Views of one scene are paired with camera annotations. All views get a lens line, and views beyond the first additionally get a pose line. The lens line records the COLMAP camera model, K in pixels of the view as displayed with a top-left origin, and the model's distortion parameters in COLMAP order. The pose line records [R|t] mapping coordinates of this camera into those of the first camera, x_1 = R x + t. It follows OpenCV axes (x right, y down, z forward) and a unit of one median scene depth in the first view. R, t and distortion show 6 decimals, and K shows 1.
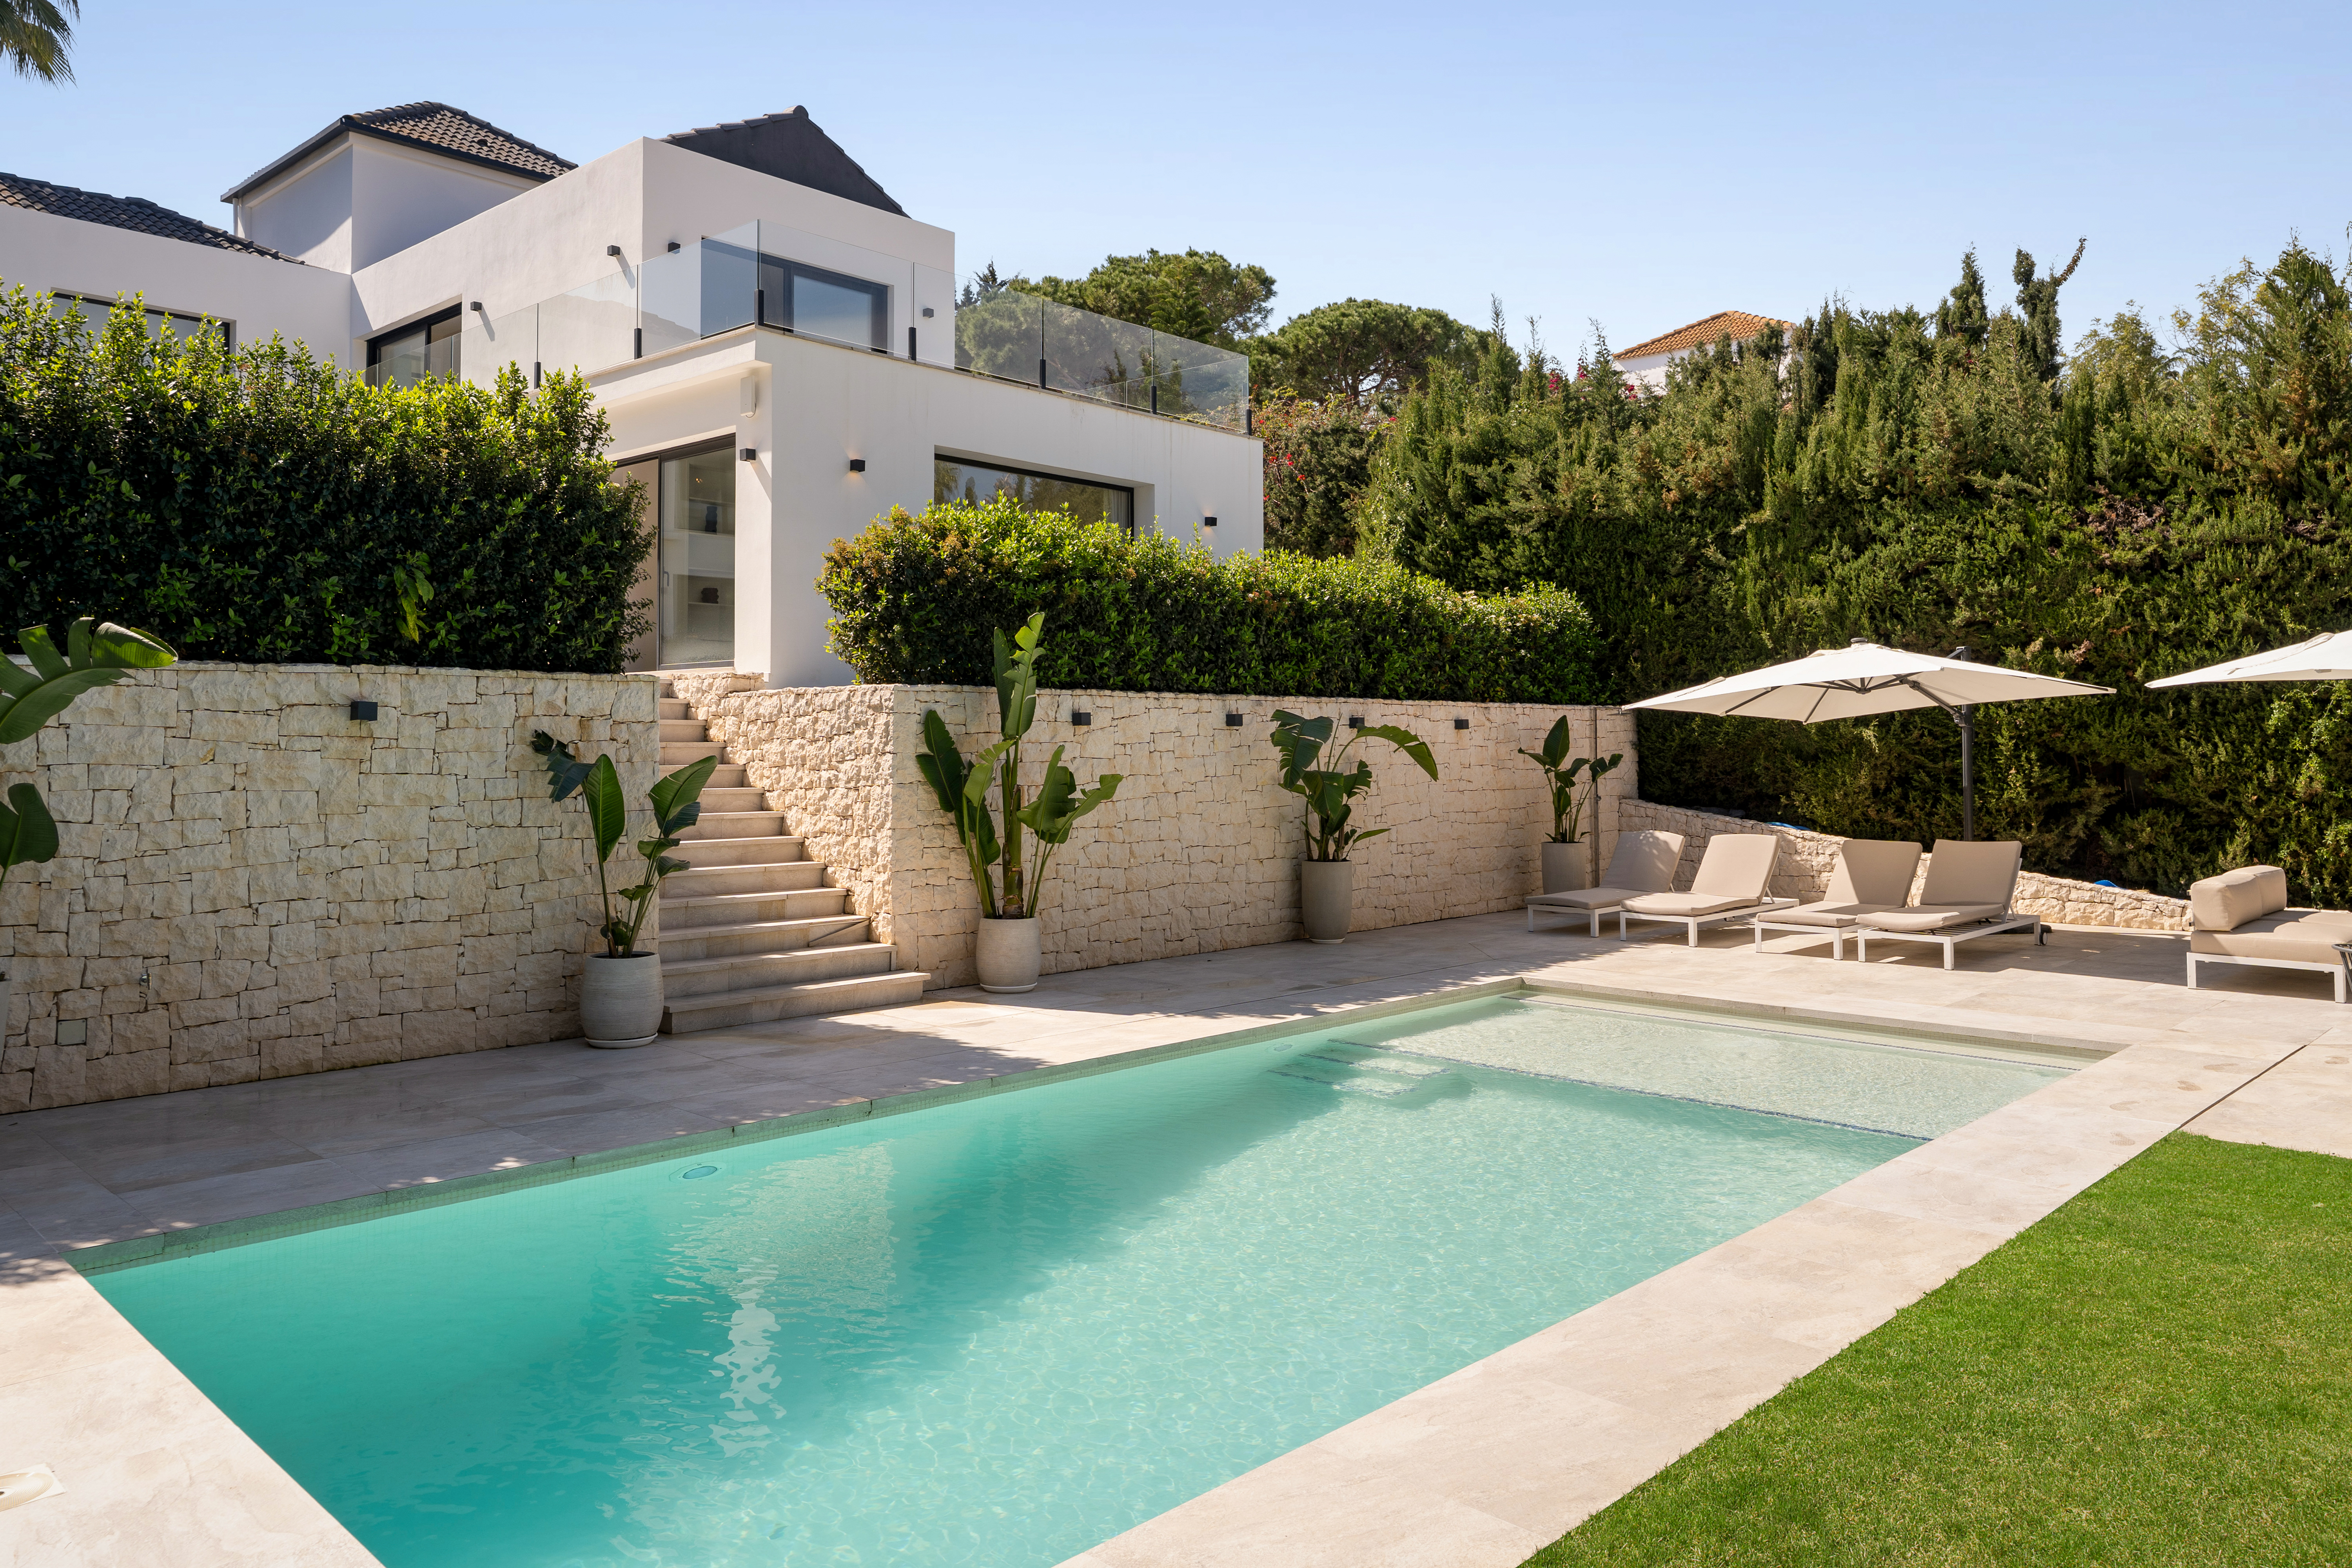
lens RADIAL K [[1637.0, 0, 1230.6], [0, 1637.0, 705.7], [0, 0, 1]] dist [0.000608, 0.002942]
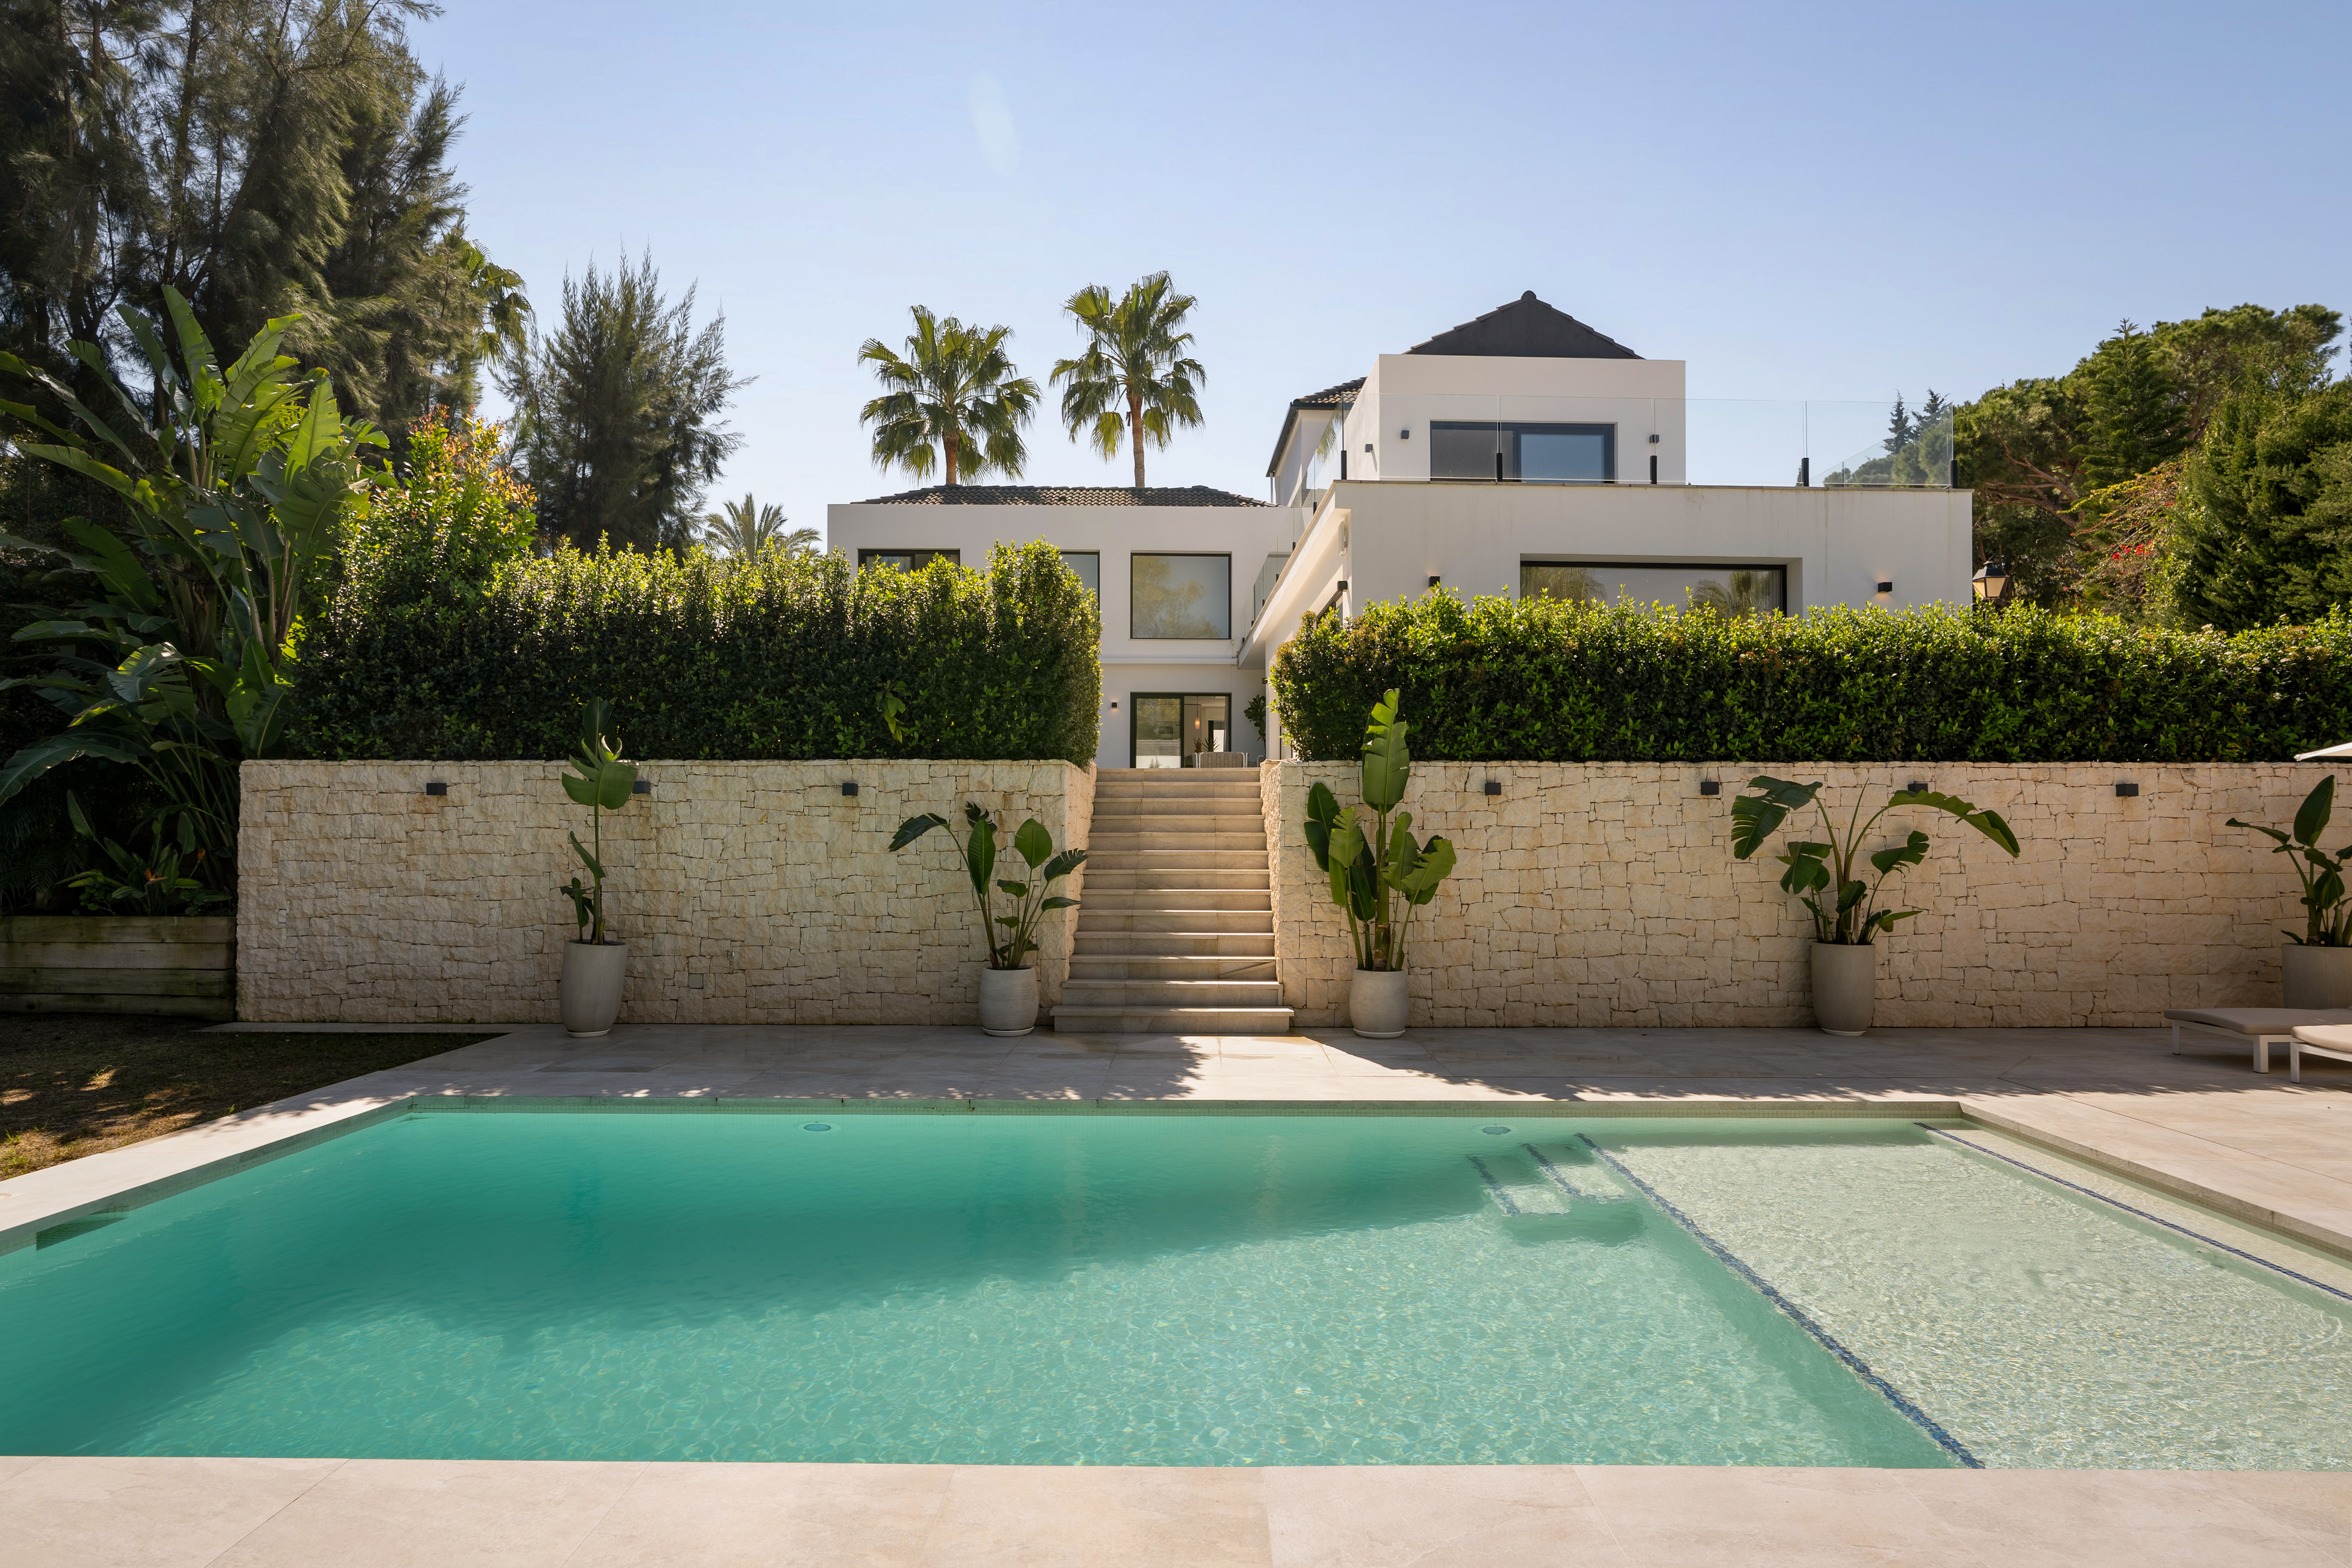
lens RADIAL K [[1198.1, 0, 1174.2], [0, 1198.1, 837.2], [0, 0, 1]] dist [-0.000921, 0.000697]
pose [[0.677568, 0.004092, -0.735449, 0.357982], [0.015094, 0.999697, 0.019468, 0.022300], [0.735305, -0.024292, 0.677301, 0.349122]]
